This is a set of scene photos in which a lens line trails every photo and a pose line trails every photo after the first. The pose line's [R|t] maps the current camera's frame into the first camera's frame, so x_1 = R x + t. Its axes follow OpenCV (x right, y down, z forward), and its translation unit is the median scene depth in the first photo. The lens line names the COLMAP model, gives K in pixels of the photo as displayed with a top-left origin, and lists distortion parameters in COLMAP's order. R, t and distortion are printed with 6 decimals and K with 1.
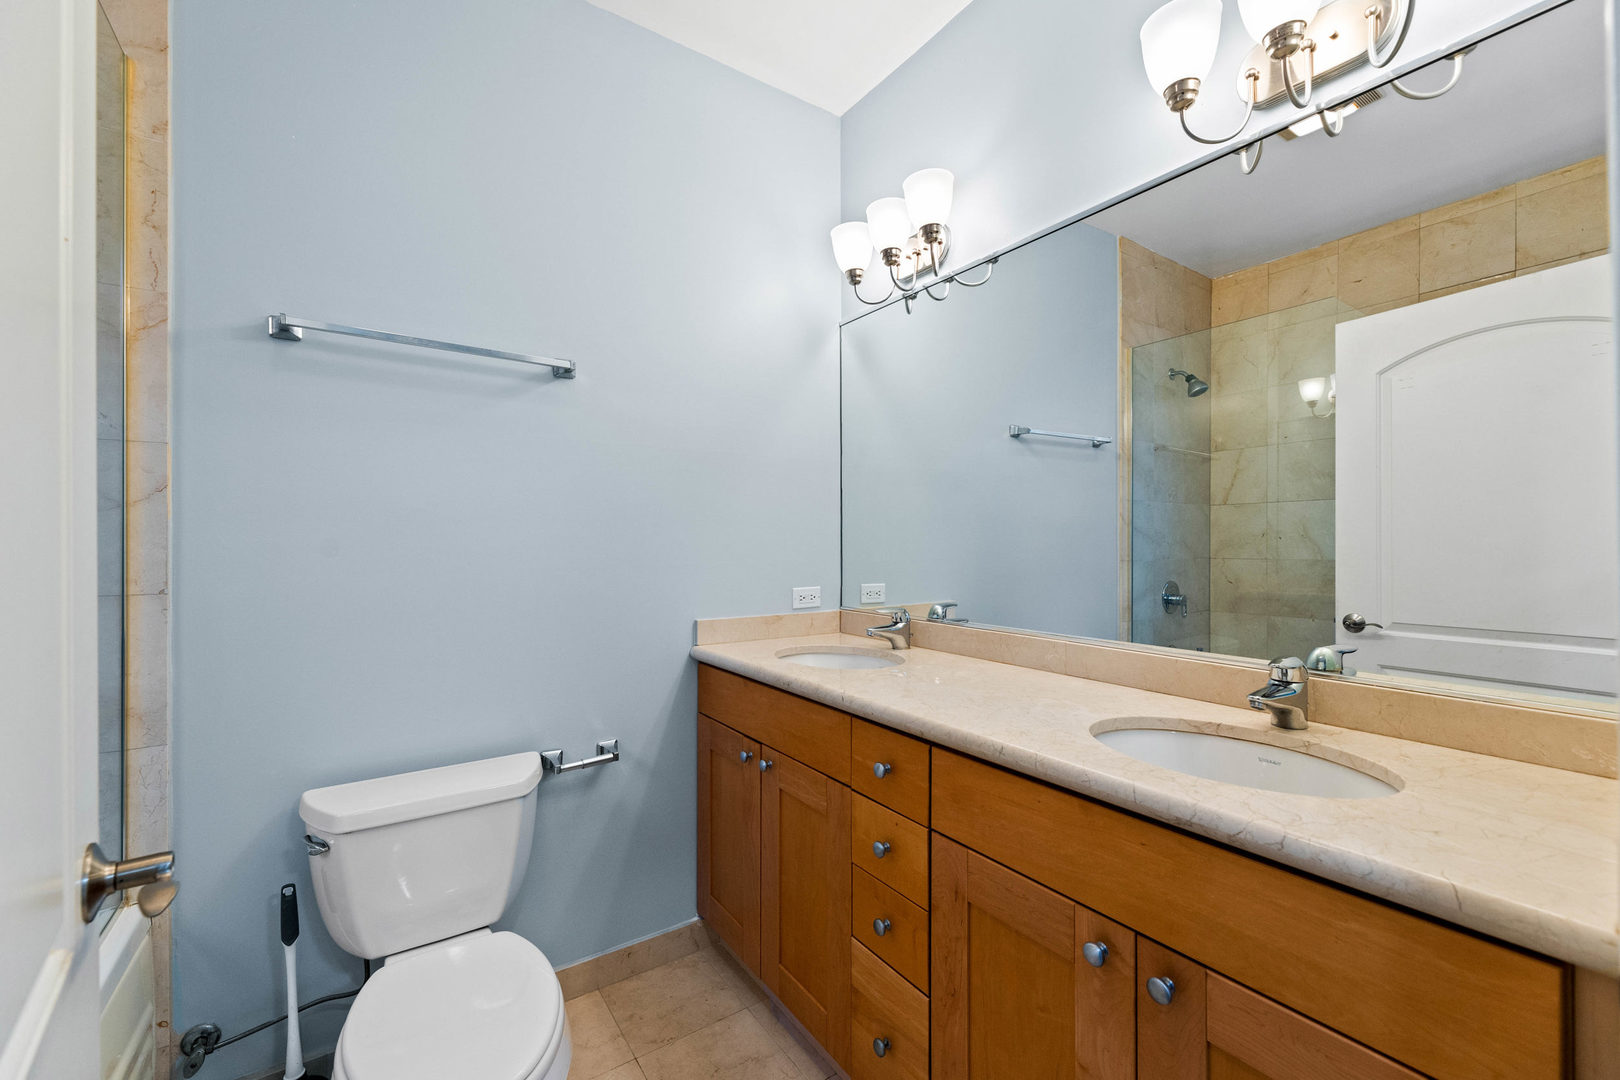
lens RADIAL K [[649.4, 0, 802.5], [0, 649.4, 544.0], [0, 0, 1]] dist [-0.000915, -0.000223]
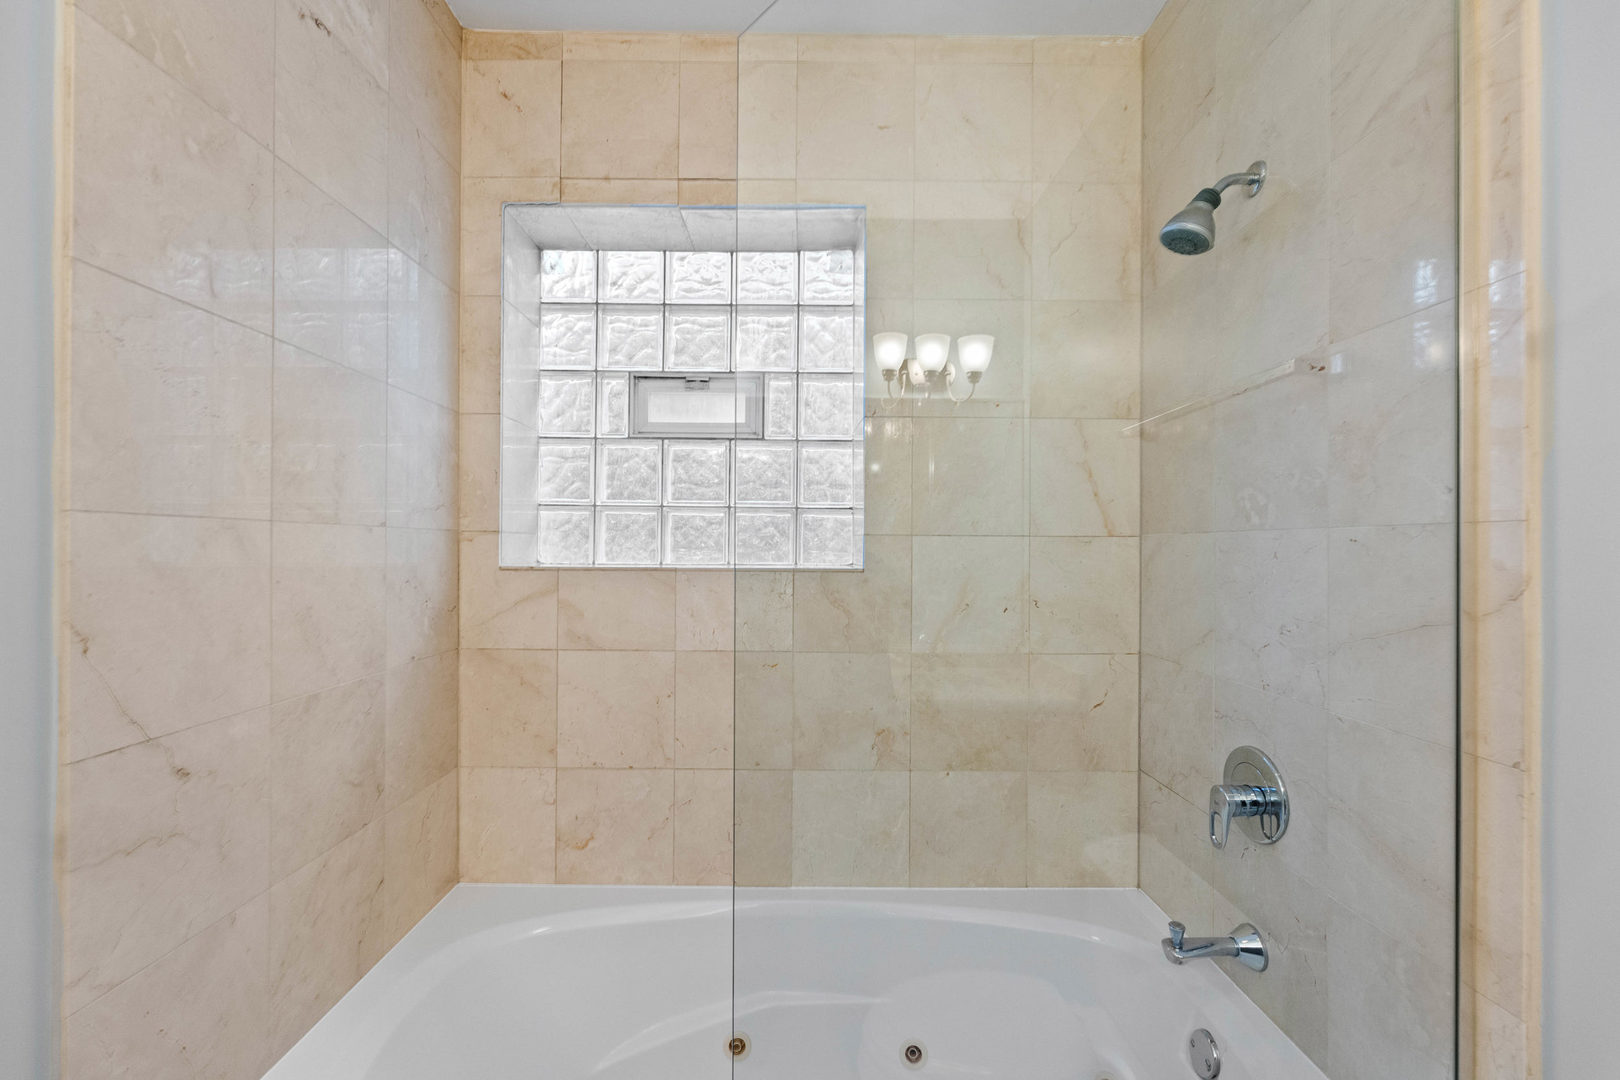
lens RADIAL K [[648.3, 0, 810.0], [0, 648.3, 540.0], [0, 0, 1]] dist [-0.000653, 0.000112]
pose [[-0.557739, -0.006314, -0.829992, -0.112505], [-0.007293, 0.999970, -0.002706, -0.131306], [0.829984, 0.004544, -0.557768, 0.789210]]
